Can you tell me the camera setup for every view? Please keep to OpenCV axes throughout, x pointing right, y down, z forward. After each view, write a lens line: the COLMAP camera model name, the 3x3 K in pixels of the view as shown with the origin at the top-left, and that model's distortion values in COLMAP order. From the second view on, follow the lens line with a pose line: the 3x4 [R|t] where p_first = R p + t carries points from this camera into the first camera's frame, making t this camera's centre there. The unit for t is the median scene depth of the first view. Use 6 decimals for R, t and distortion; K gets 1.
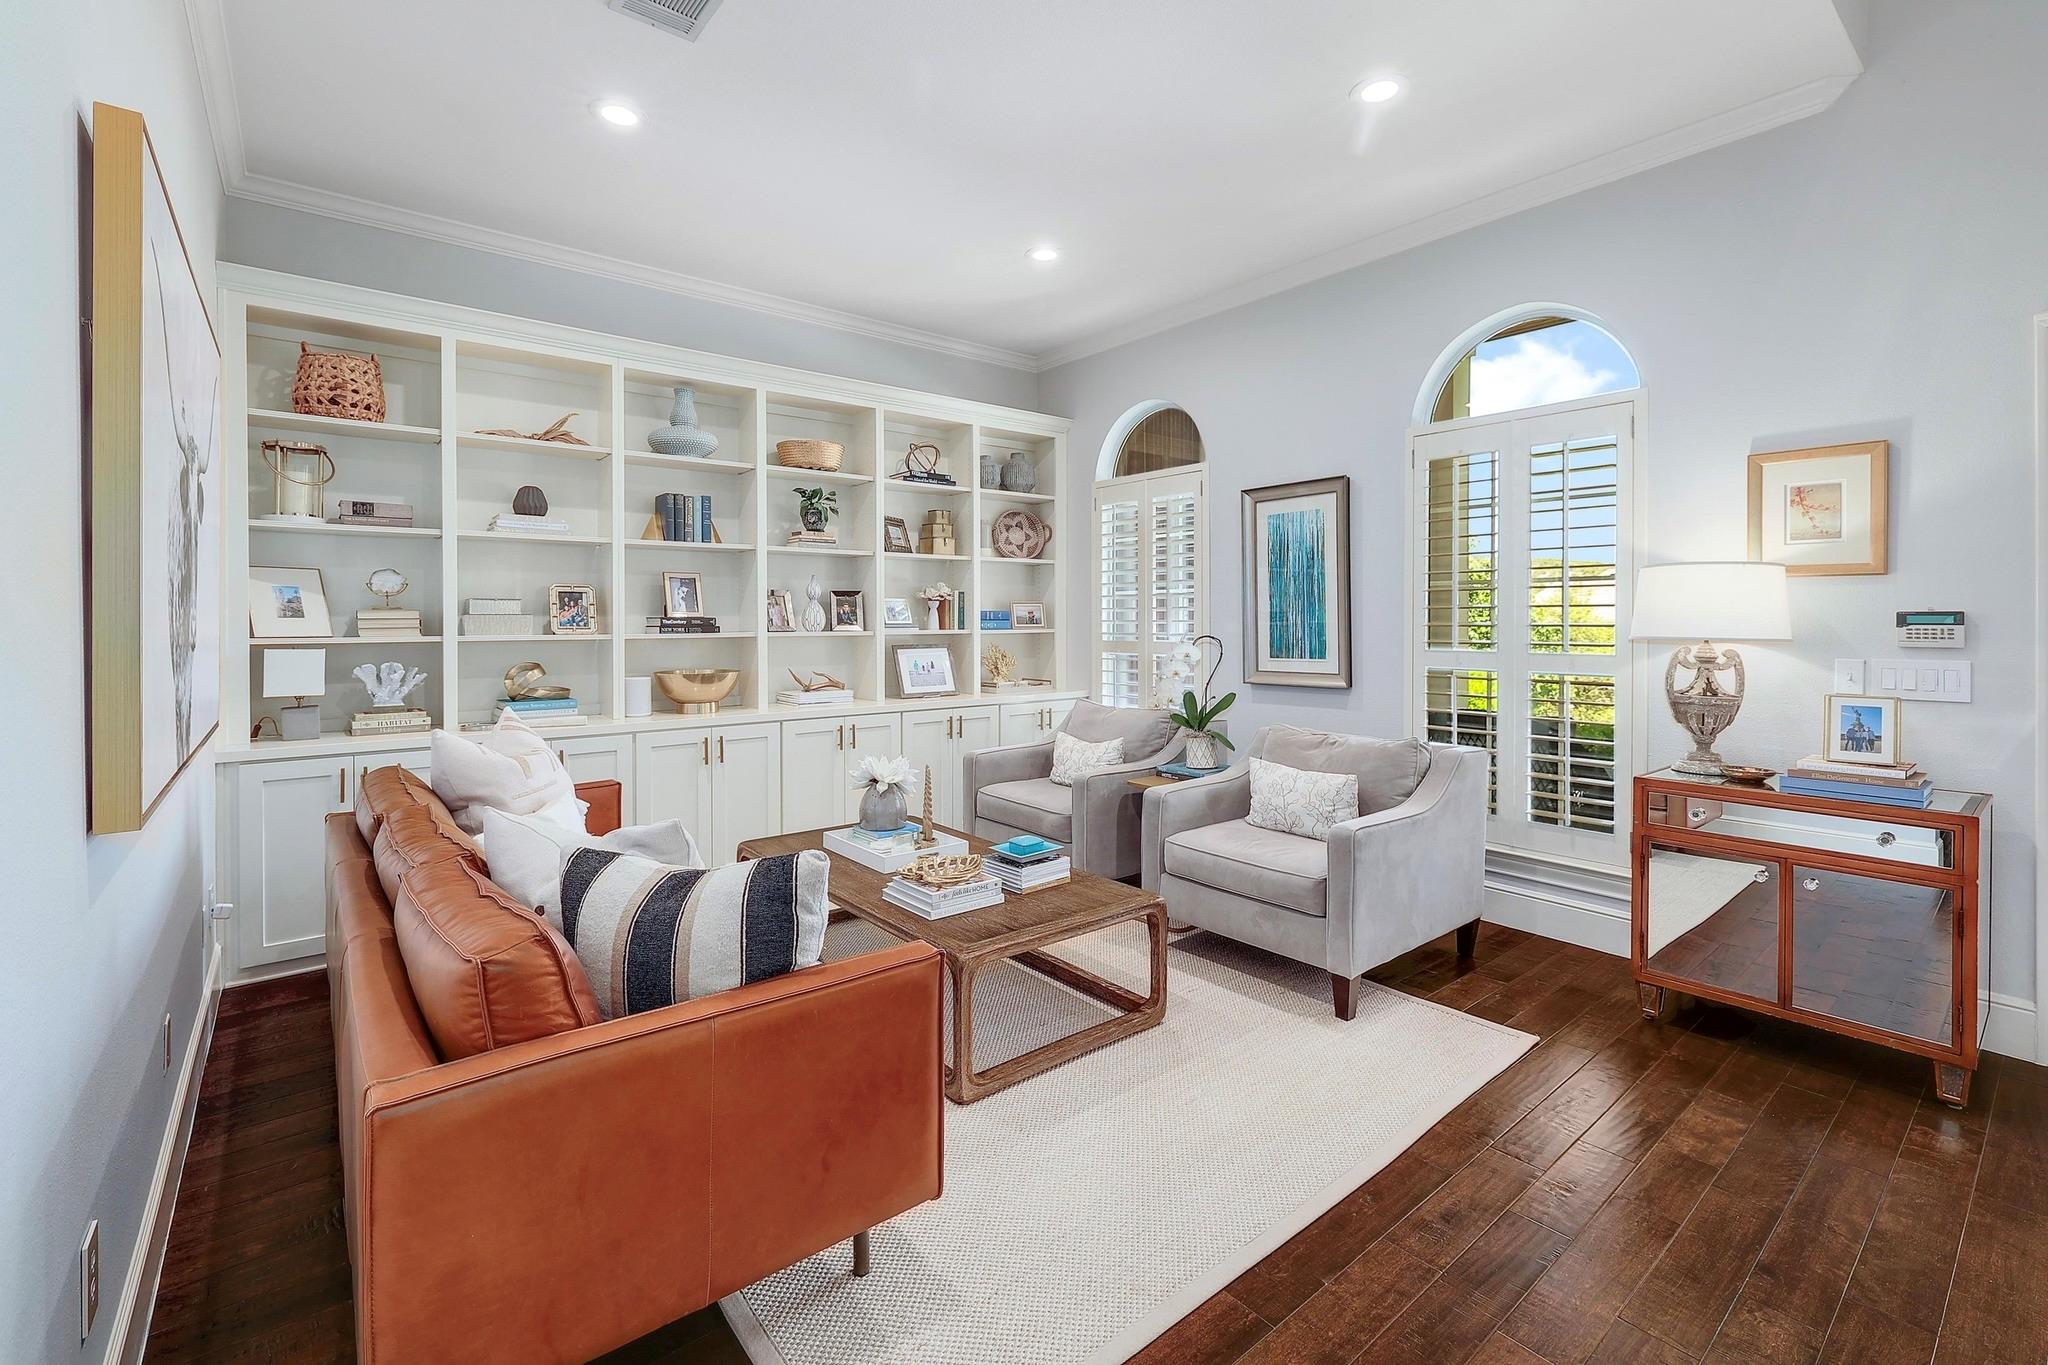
lens RADIAL K [[889.2, 0, 1023.2], [0, 889.2, 628.1], [0, 0, 1]] dist [-0.001460, -0.000539]
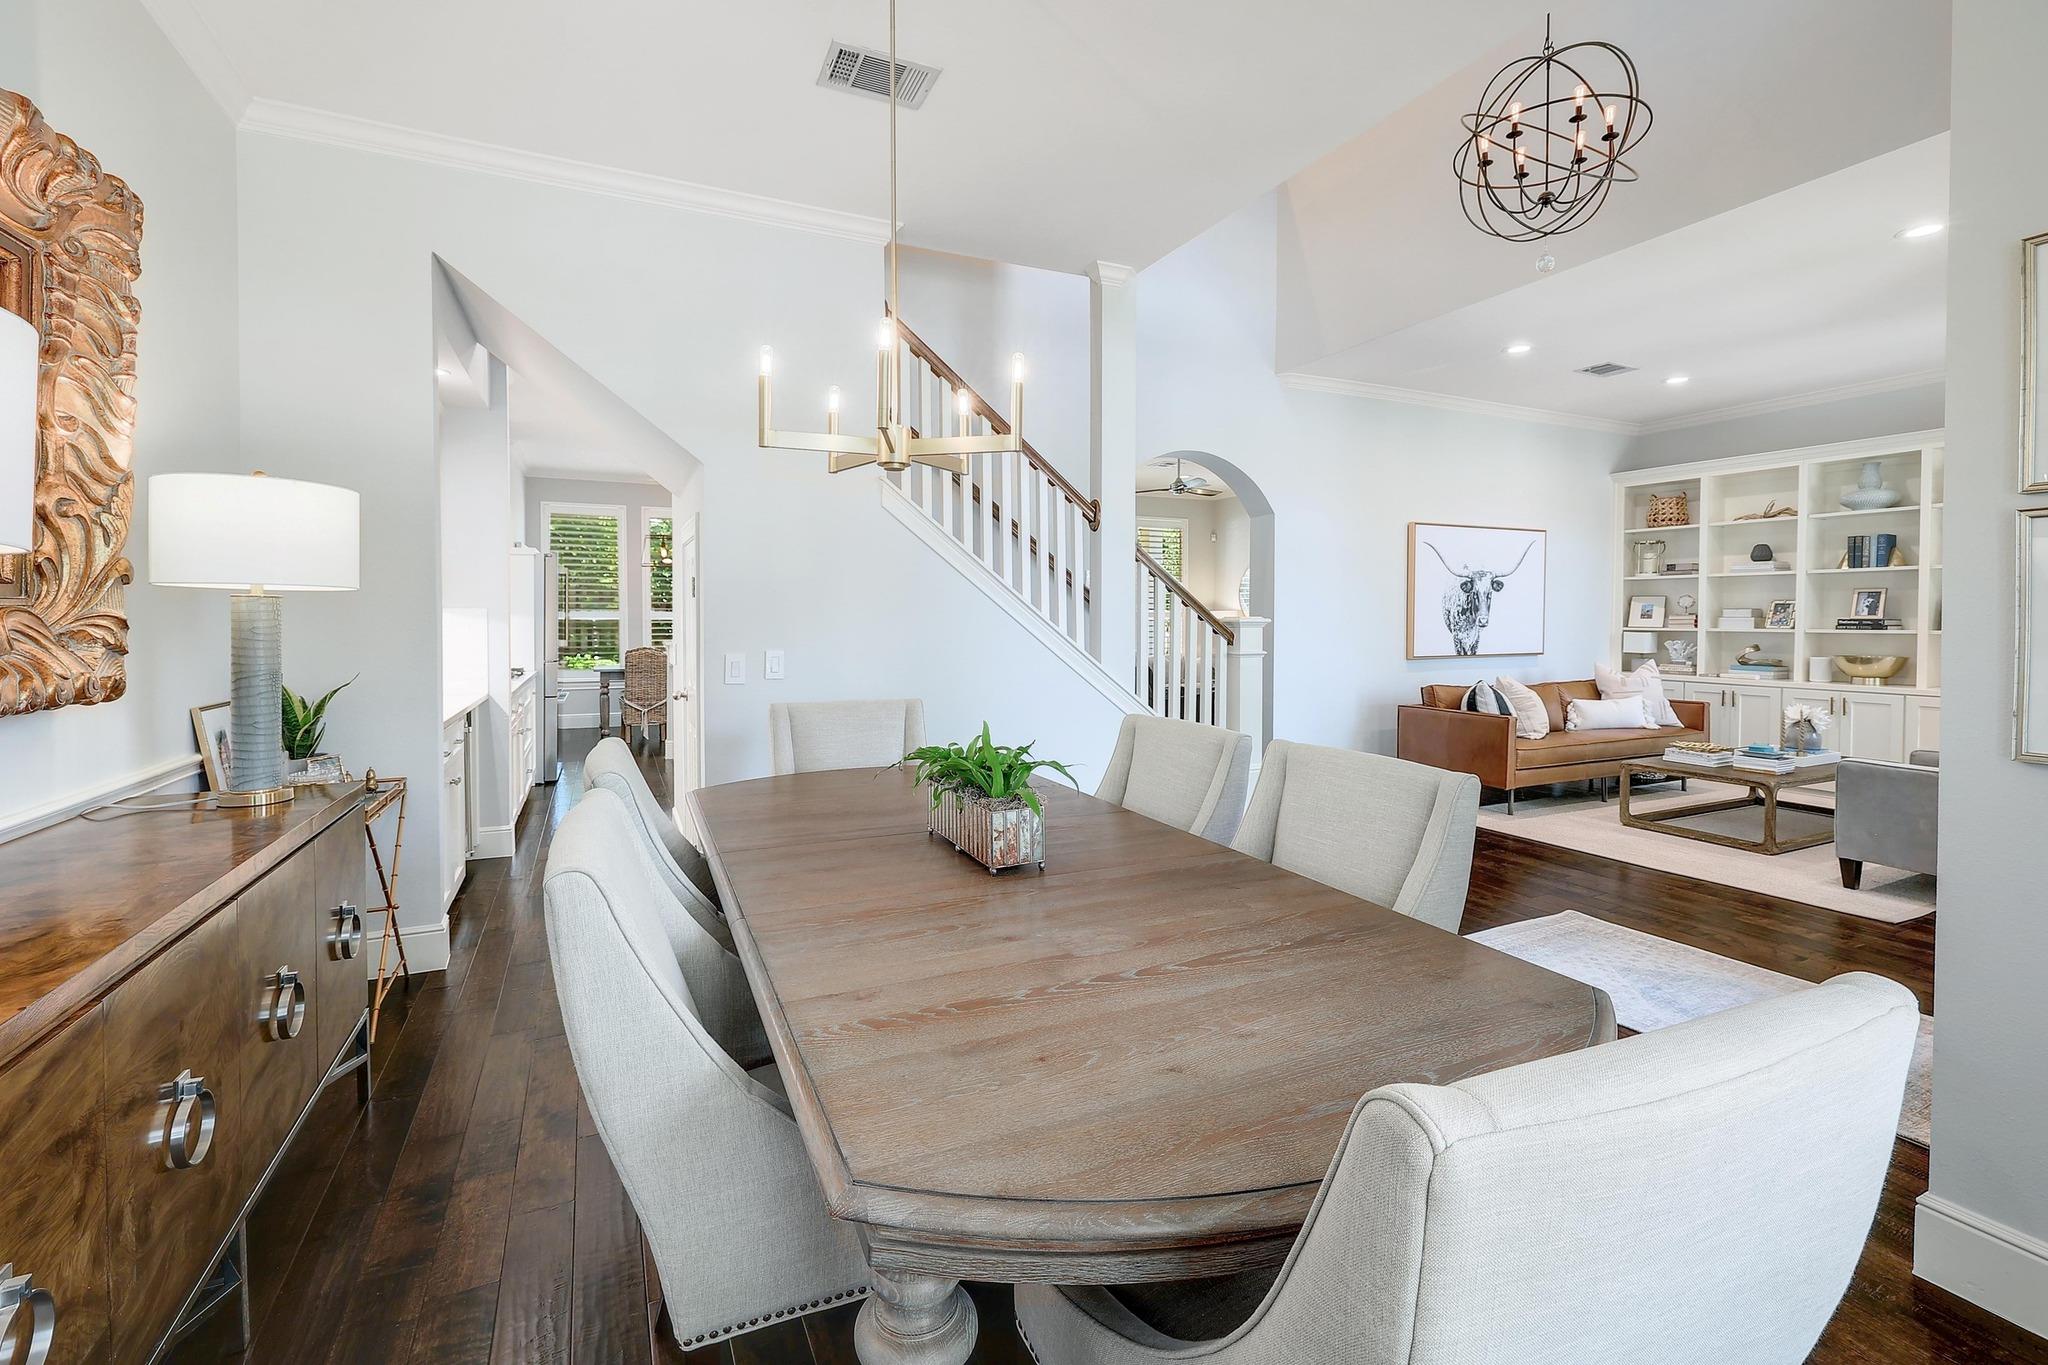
lens RADIAL K [[889.2, 0, 1023.2], [0, 889.2, 628.1], [0, 0, 1]] dist [-0.001460, -0.000539]
pose [[-0.236038, 0.016273, -0.971607, 1.507139], [-0.007881, 0.999795, 0.018660, -0.014883], [0.971712, 0.012061, -0.235862, -0.003437]]
